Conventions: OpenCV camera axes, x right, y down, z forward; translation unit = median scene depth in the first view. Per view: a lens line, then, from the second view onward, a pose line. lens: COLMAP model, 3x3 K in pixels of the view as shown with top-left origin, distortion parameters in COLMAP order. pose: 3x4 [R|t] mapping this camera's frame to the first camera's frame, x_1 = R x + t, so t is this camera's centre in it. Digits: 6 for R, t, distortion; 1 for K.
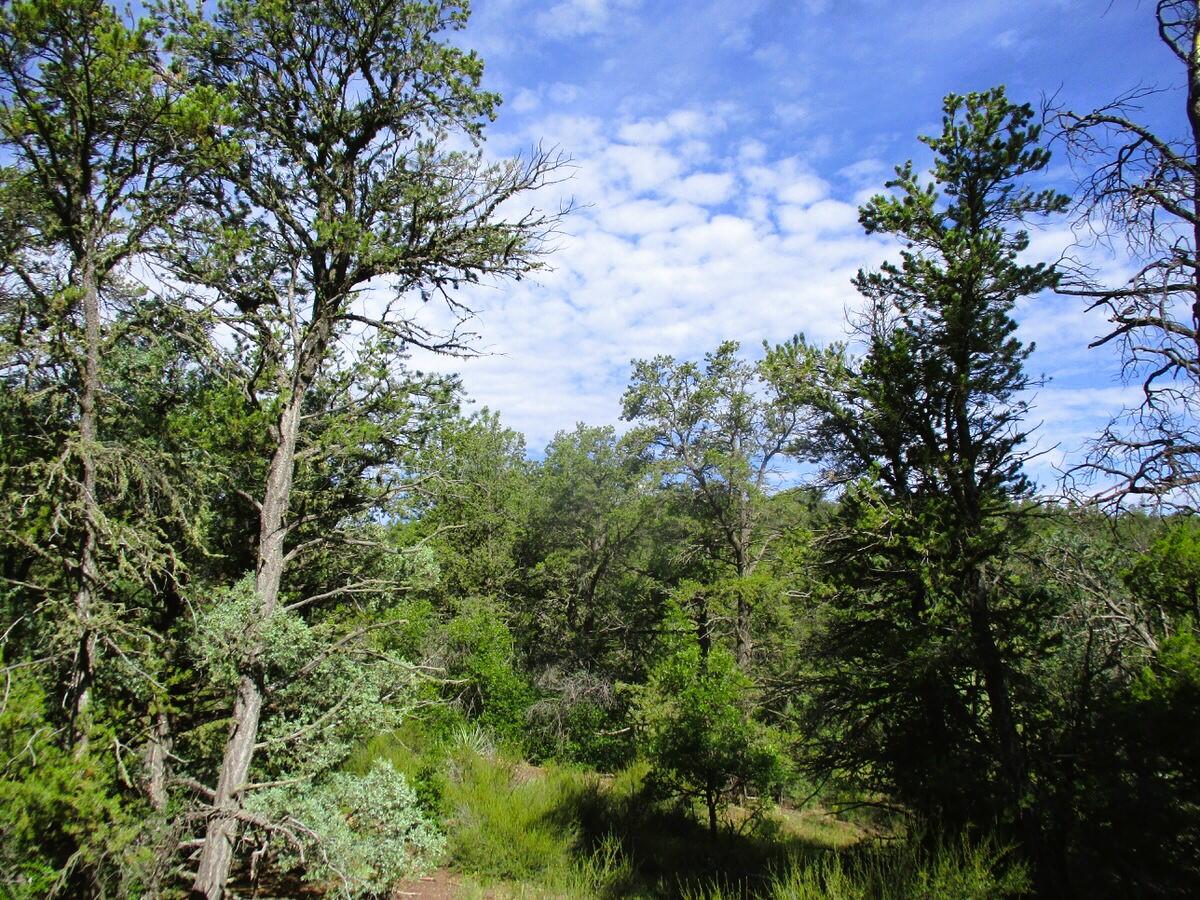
lens RADIAL K [[979.2, 0, 604.1], [0, 979.2, 445.4], [0, 0, 1]] dist [-0.029248, 0.003014]
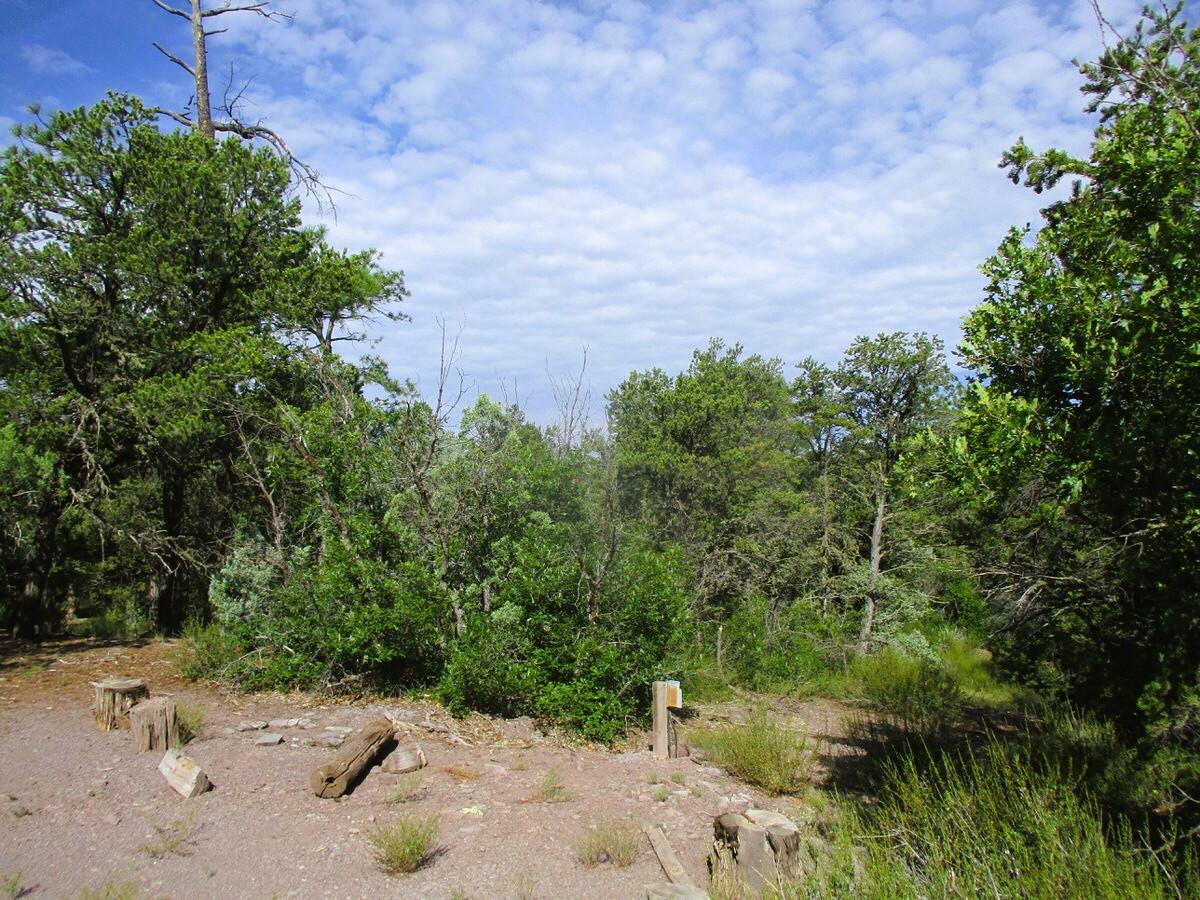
lens RADIAL K [[979.2, 0, 600.0], [0, 979.2, 445.3], [0, 0, 1]] dist [-0.029248, 0.003014]
pose [[0.887354, -0.011767, -0.460938, 0.164919], [0.052969, 0.995658, 0.076553, -0.291673], [0.458036, -0.092345, 0.884124, -1.163891]]
